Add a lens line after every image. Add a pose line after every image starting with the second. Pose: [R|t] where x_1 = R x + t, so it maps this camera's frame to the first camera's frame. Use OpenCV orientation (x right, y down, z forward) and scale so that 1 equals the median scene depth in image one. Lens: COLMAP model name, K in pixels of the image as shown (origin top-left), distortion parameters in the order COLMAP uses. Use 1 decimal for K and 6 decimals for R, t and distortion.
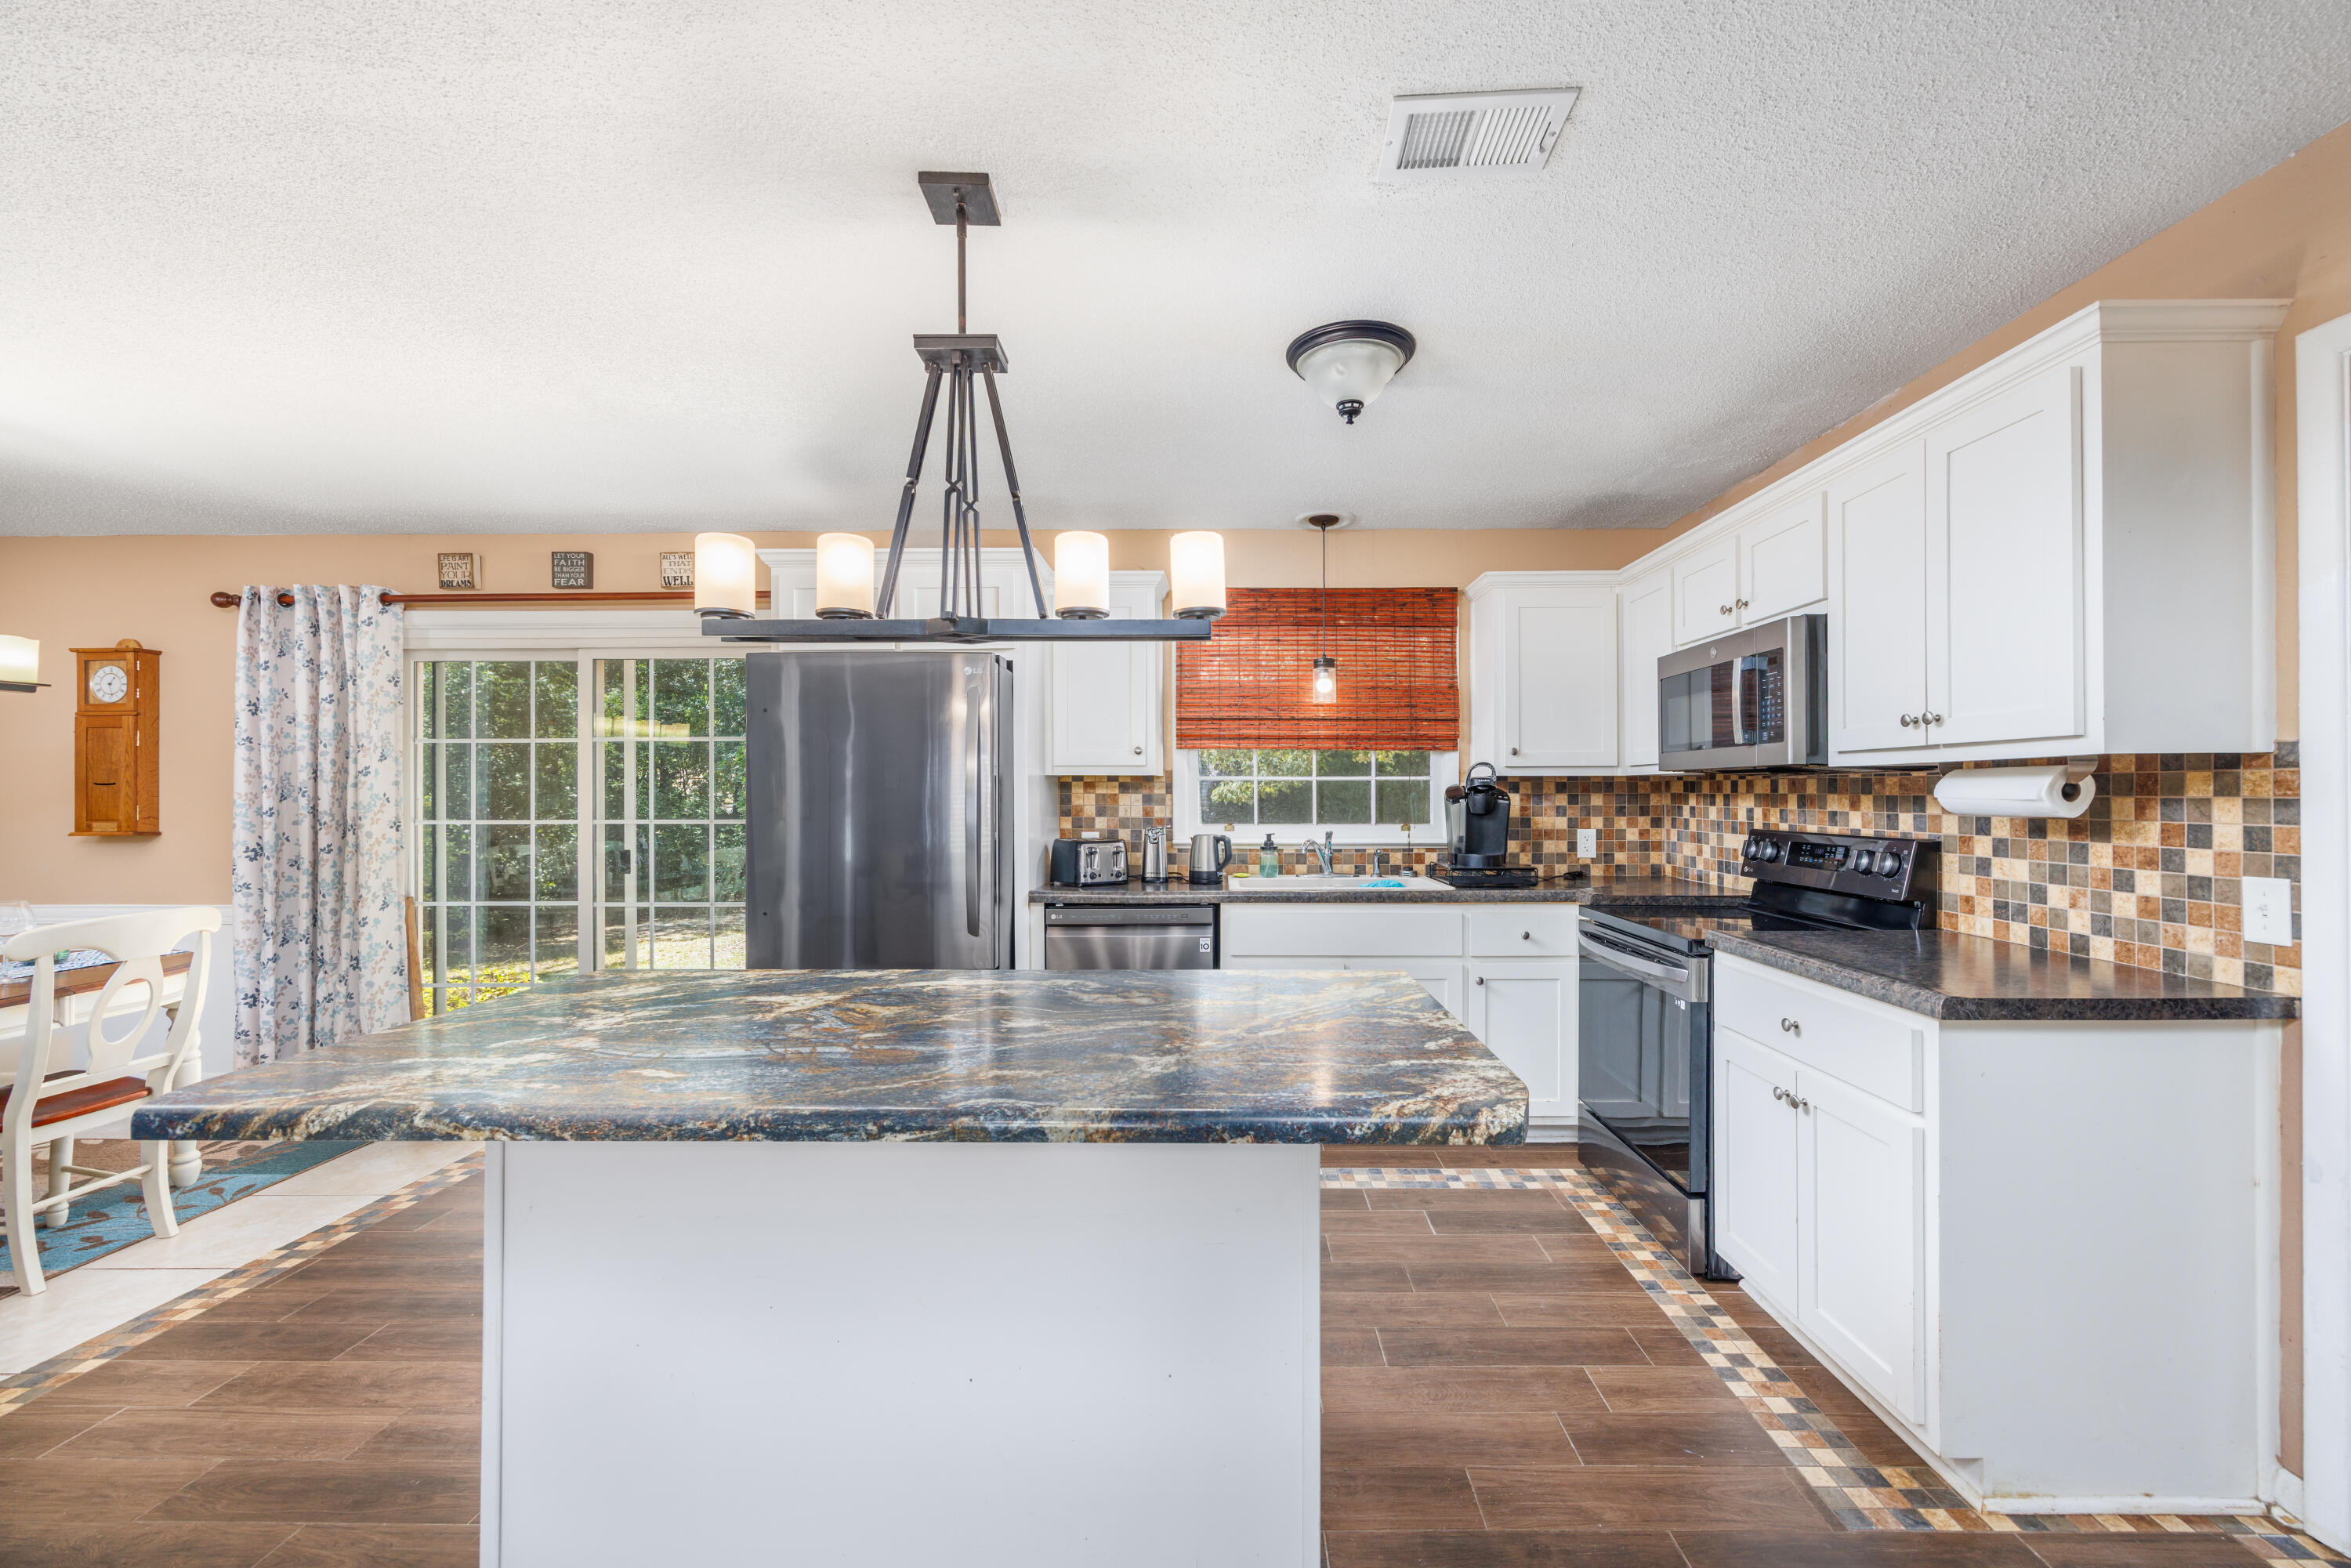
lens RADIAL K [[916.0, 0, 1215.9], [0, 916.0, 789.9], [0, 0, 1]] dist [-0.000963, -0.000070]
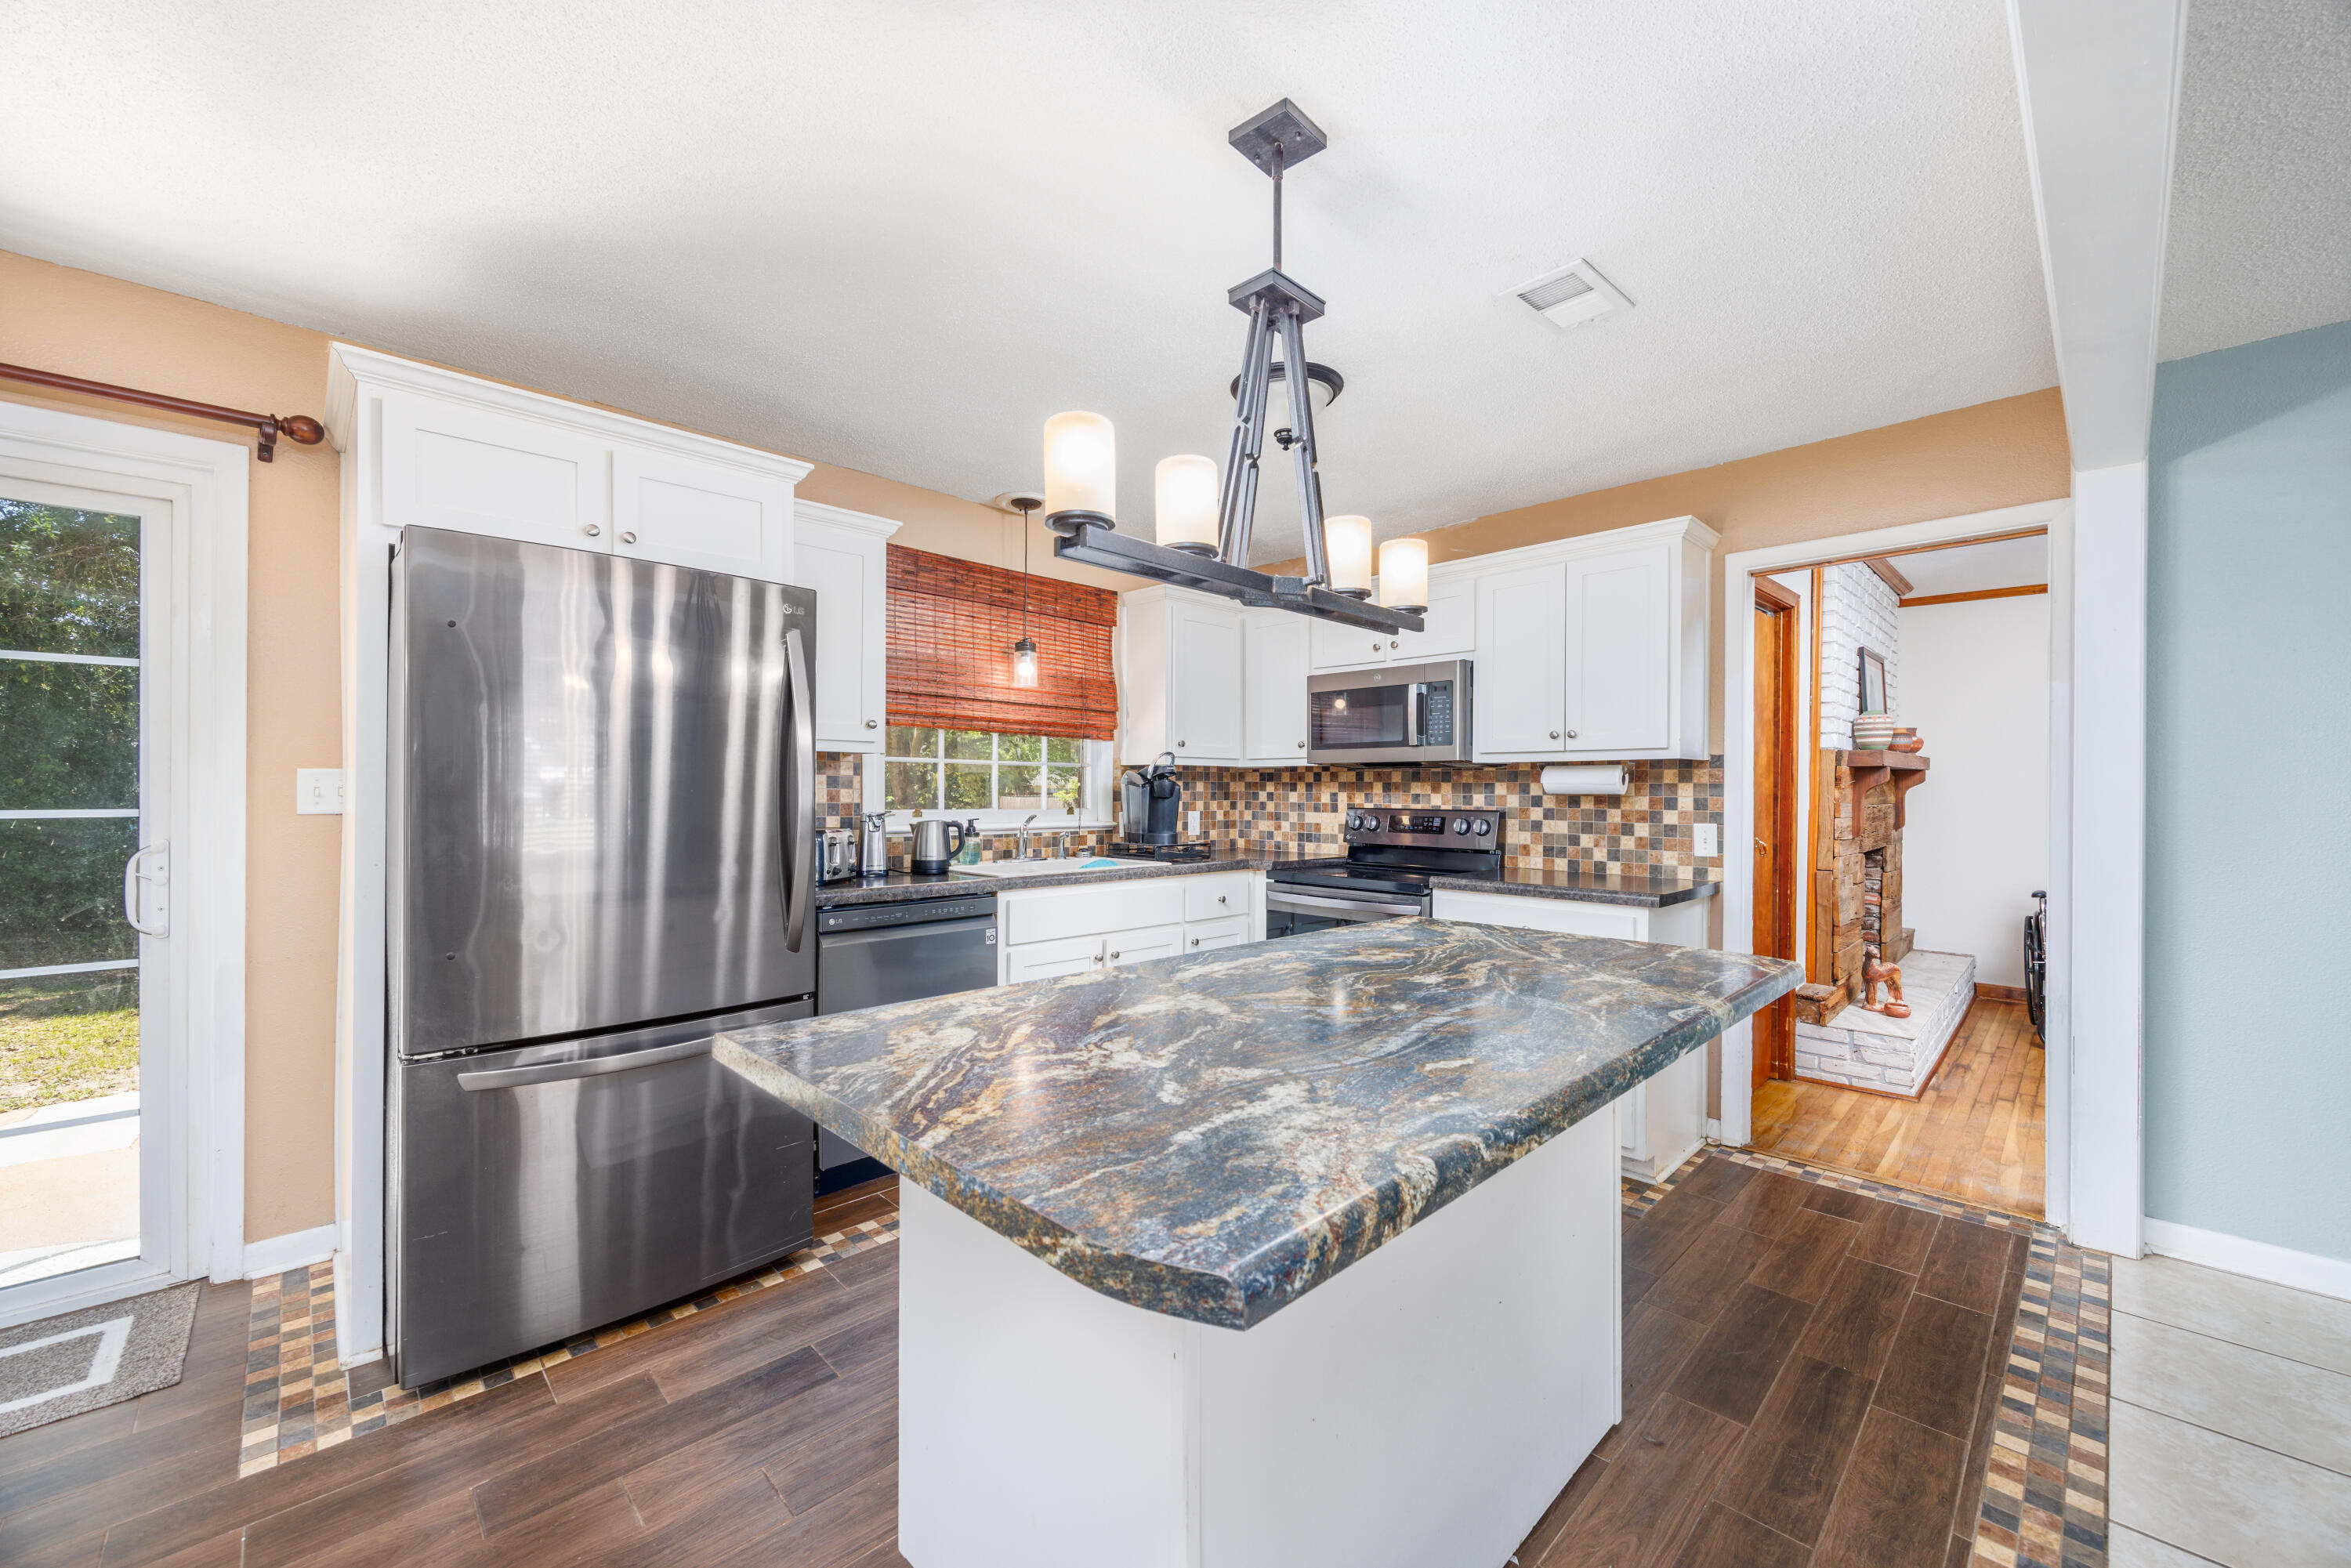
lens RADIAL K [[904.9, 0, 1183.7], [0, 904.9, 790.1], [0, 0, 1]] dist [-0.003089, -0.000072]
pose [[0.708214, 0.006357, 0.705969, -0.458274], [-0.010138, 0.999948, 0.001166, 0.014678], [-0.705925, -0.007983, 0.708242, 0.182154]]
